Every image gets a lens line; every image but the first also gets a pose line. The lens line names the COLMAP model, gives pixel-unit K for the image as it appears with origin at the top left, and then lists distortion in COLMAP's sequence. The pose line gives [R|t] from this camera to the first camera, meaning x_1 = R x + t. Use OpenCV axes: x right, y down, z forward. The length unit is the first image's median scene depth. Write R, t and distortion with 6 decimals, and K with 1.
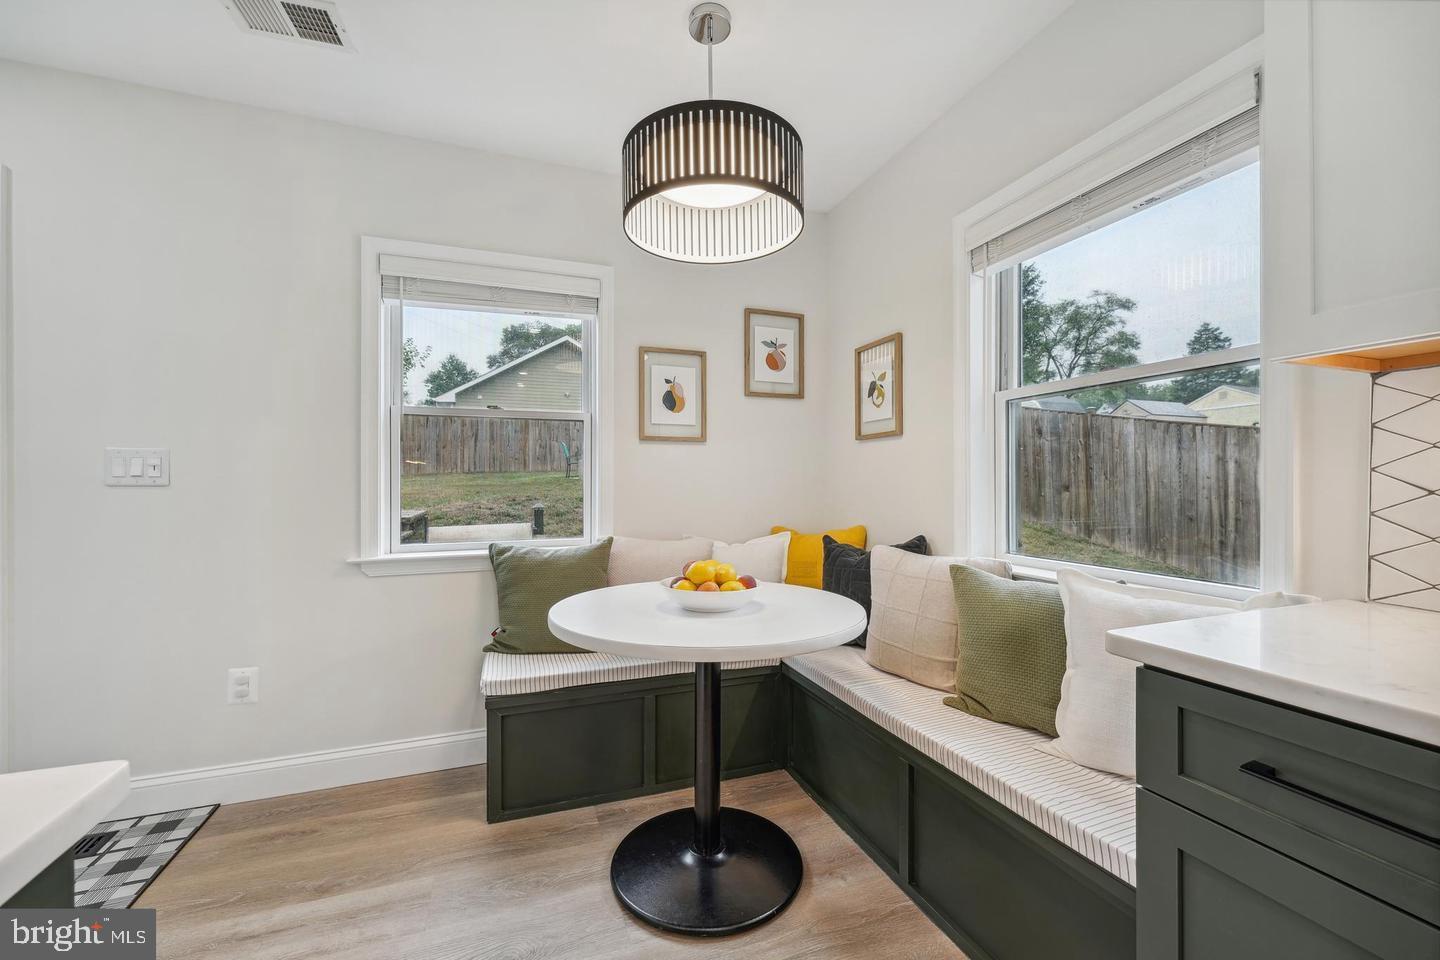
lens RADIAL K [[570.5, 0, 724.6], [0, 570.5, 484.2], [0, 0, 1]] dist [0.000916, 0.000046]
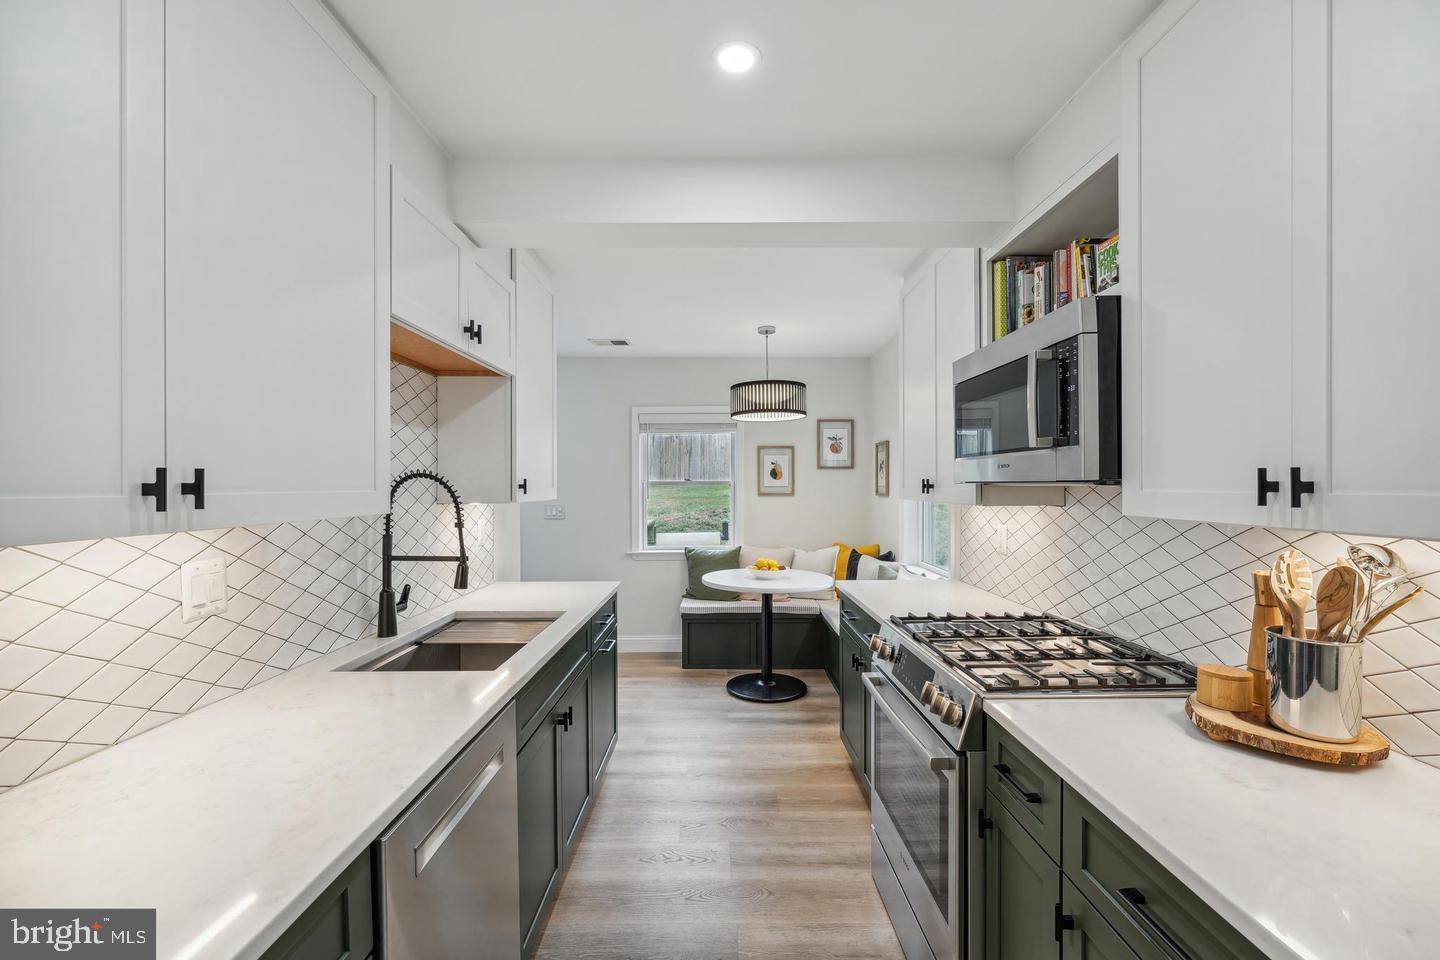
lens RADIAL K [[570.5, 0, 719.7], [0, 570.5, 486.8], [0, 0, 1]] dist [0.000916, 0.000046]
pose [[0.934980, -0.002401, -0.354693, 0.408419], [0.000904, 0.999990, -0.004388, -0.096947], [0.354700, 0.003782, 0.934973, -0.827062]]
